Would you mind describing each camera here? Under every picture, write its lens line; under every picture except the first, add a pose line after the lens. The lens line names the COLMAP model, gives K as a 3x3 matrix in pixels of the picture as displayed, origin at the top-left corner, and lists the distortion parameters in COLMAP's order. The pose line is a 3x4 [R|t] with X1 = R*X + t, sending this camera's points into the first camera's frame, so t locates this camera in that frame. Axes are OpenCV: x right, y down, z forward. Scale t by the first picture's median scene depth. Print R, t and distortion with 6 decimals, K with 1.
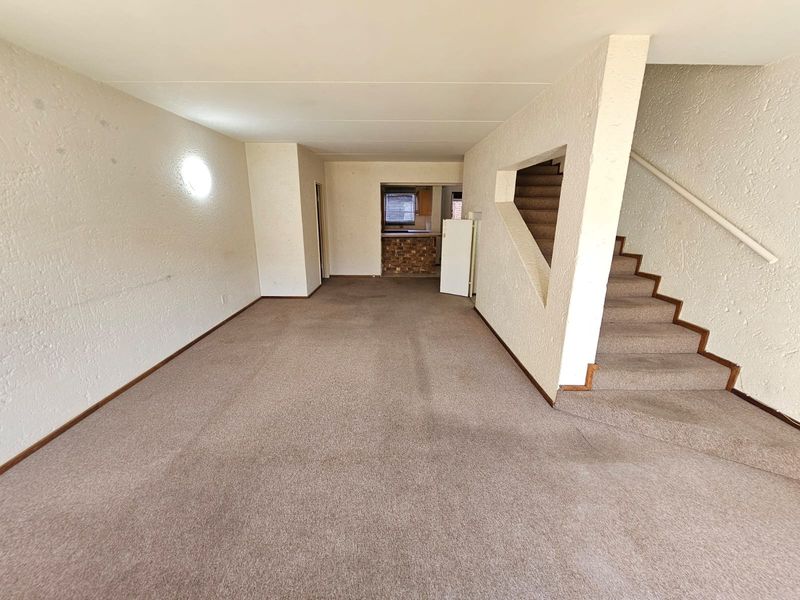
lens RADIAL K [[327.9, 0, 397.6], [0, 327.9, 300.6], [0, 0, 1]] dist [-0.001413, 0.000202]
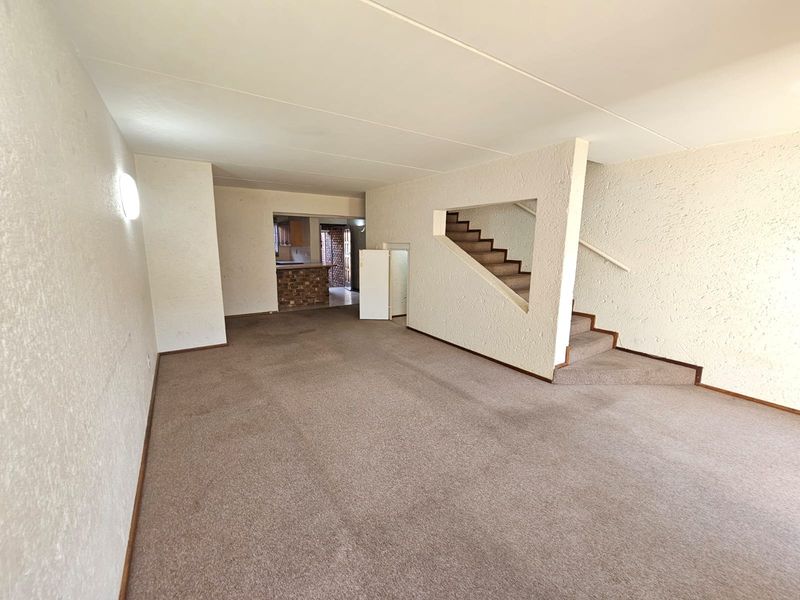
lens RADIAL K [[327.9, 0, 397.9], [0, 327.9, 300.2], [0, 0, 1]] dist [-0.001413, 0.000202]
pose [[0.835782, -0.093168, 0.541099, -0.473255], [0.141139, 0.988838, -0.047743, -0.027405], [-0.530611, 0.116273, 0.839603, 0.089218]]
